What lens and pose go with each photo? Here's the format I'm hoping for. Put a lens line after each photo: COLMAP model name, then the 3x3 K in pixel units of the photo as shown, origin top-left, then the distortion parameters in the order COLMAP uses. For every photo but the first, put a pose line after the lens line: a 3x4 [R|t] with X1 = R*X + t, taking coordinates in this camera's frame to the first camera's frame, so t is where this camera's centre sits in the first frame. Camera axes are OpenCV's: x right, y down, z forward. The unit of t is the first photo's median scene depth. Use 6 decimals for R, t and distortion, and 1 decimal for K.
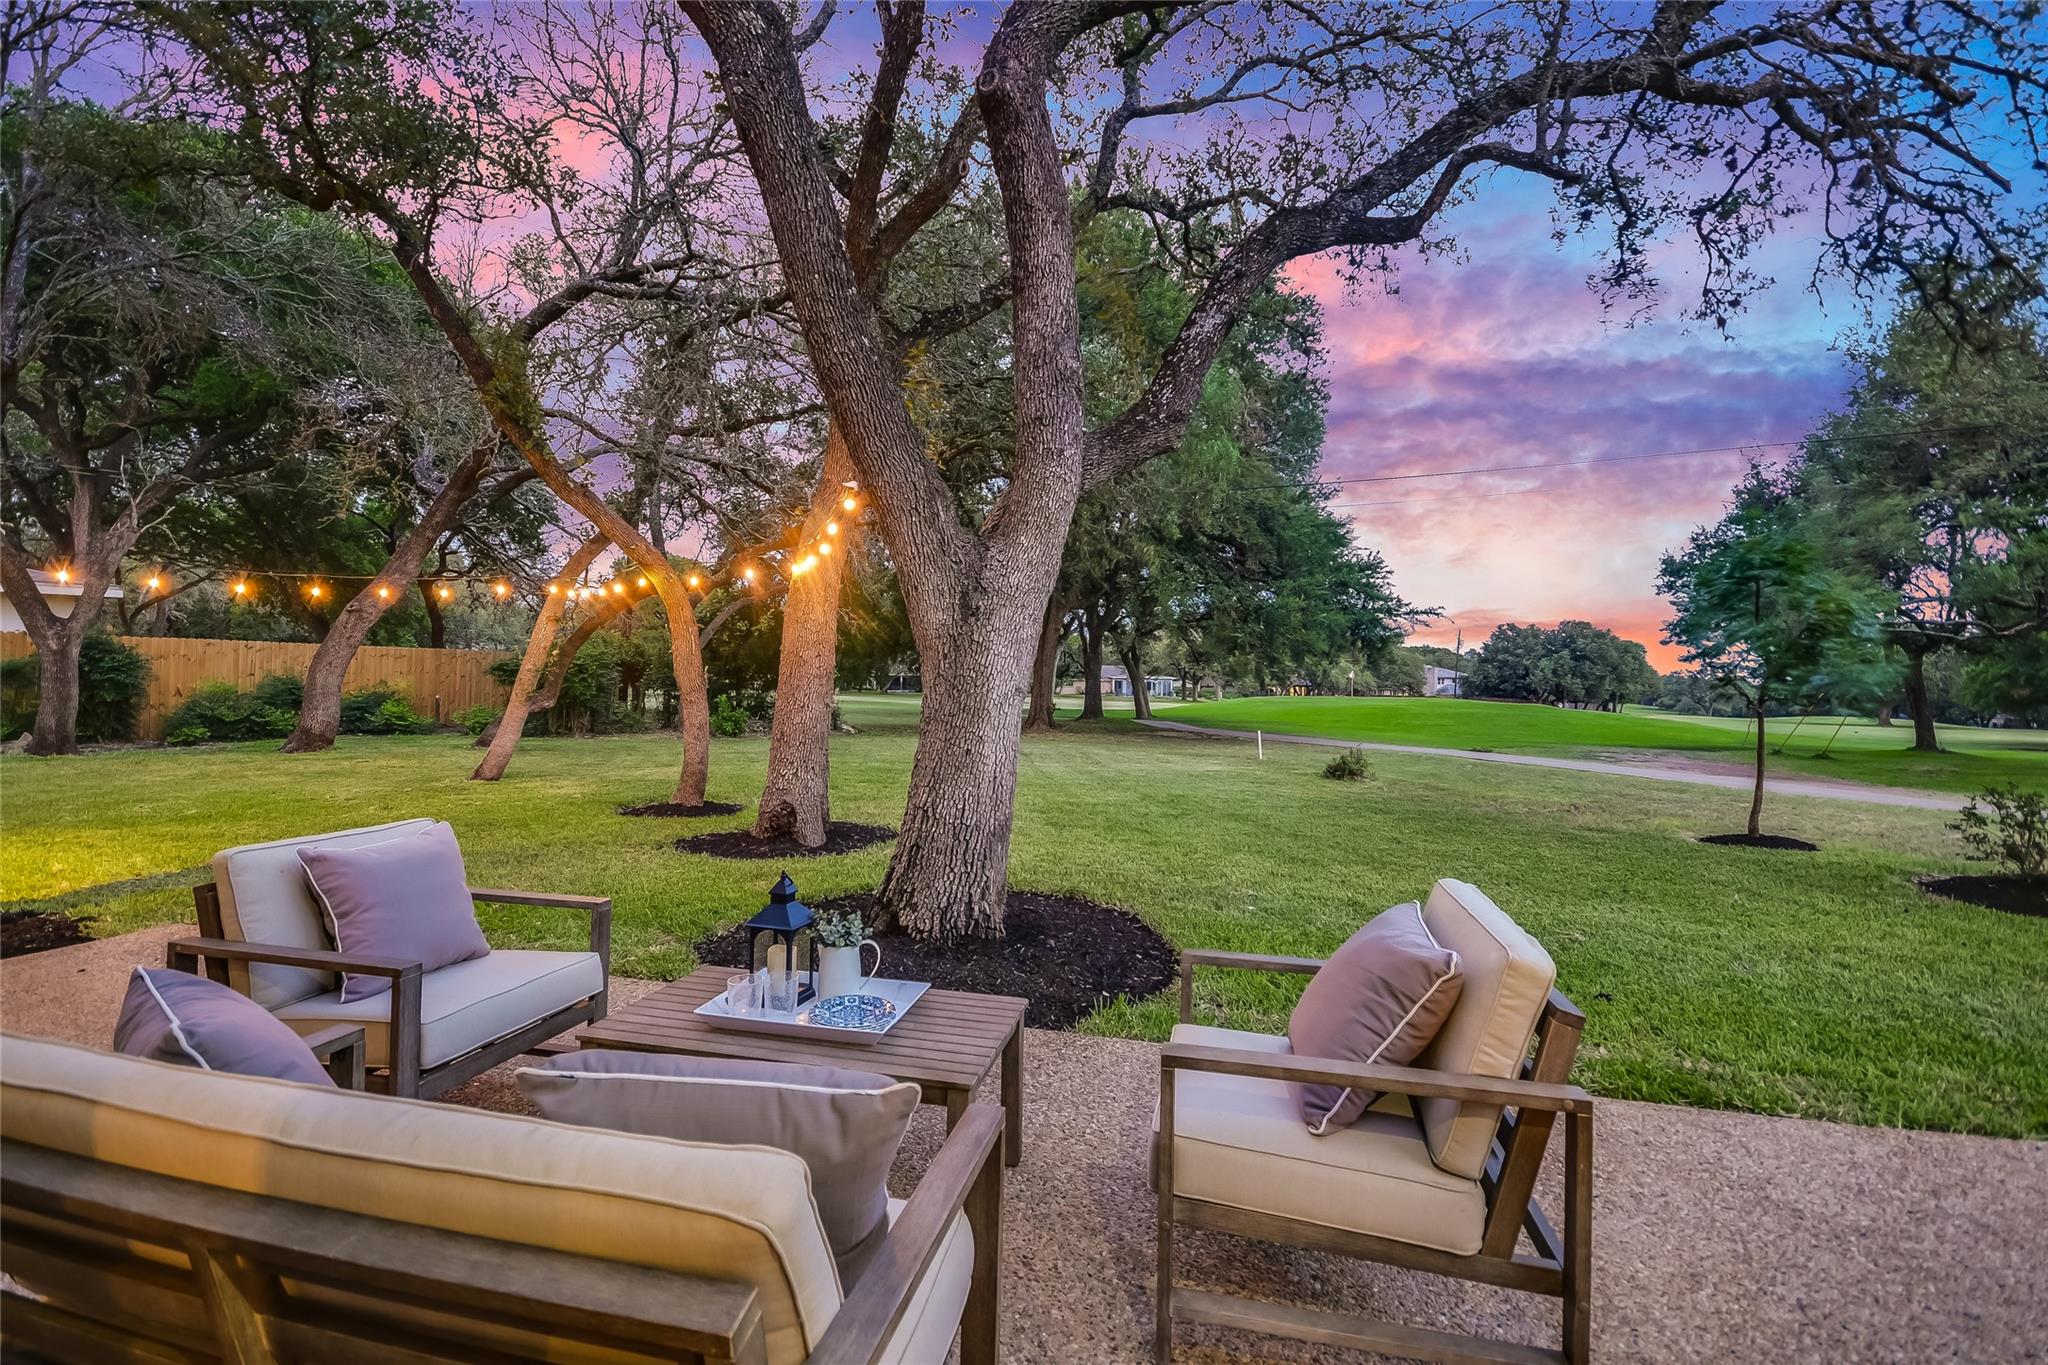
lens RADIAL K [[900.0, 0, 1024.7], [0, 900.0, 681.2], [0, 0, 1]] dist [-0.000683, -0.001093]
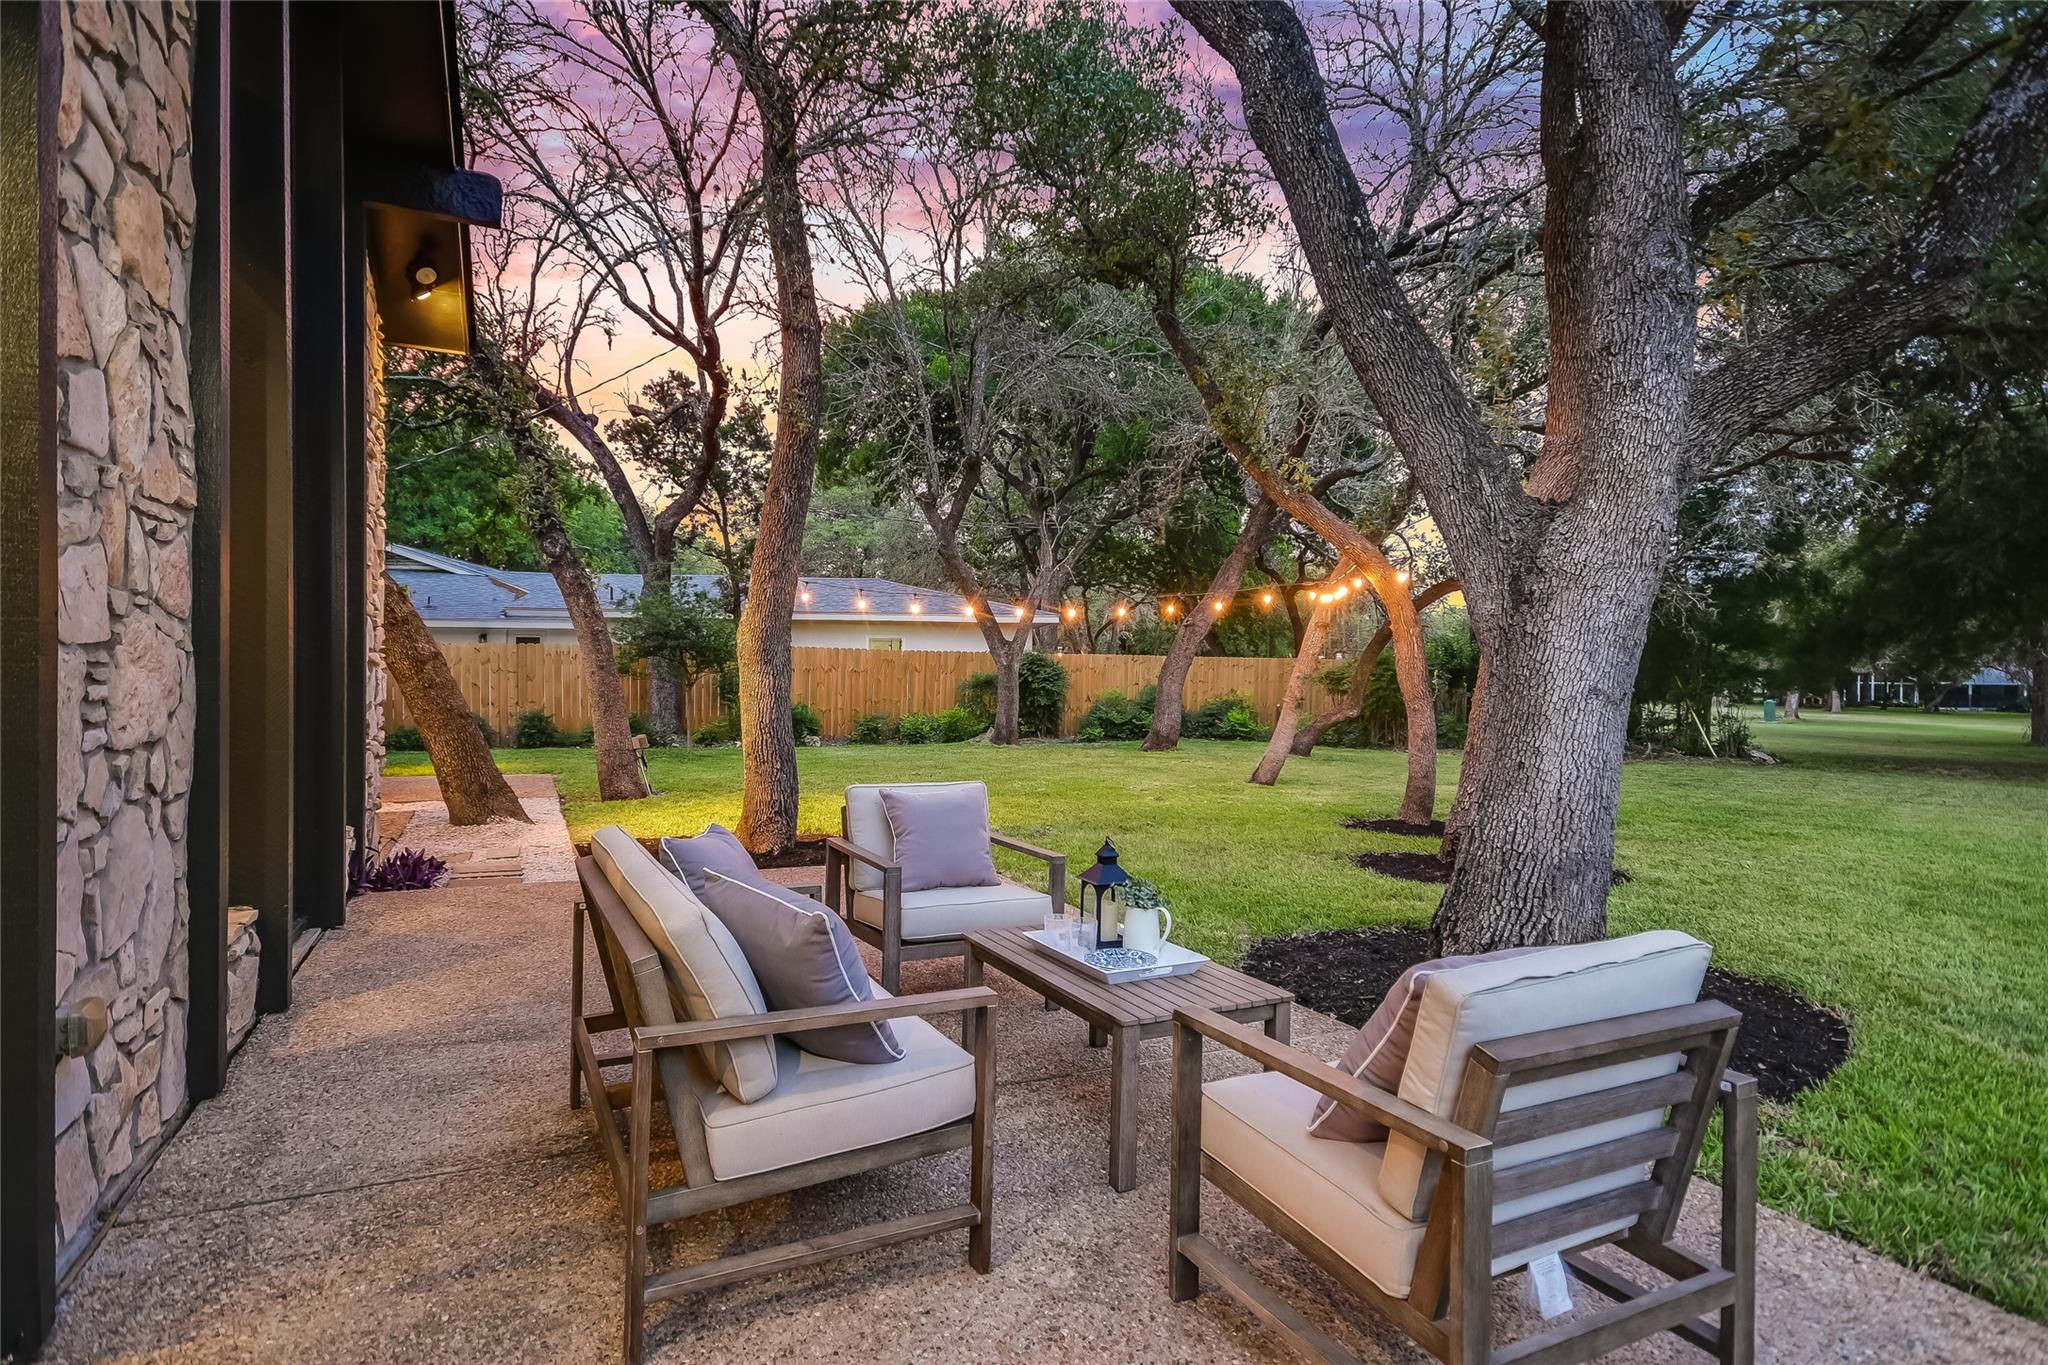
lens RADIAL K [[1060.5, 0, 1022.7], [0, 1060.5, 686.8], [0, 0, 1]] dist [0.005688, 0.002428]
pose [[0.646440, -0.002140, -0.762962, 0.140008], [-0.001981, 0.999988, -0.004483, 0.003790], [0.762962, 0.004409, 0.646428, 0.002441]]
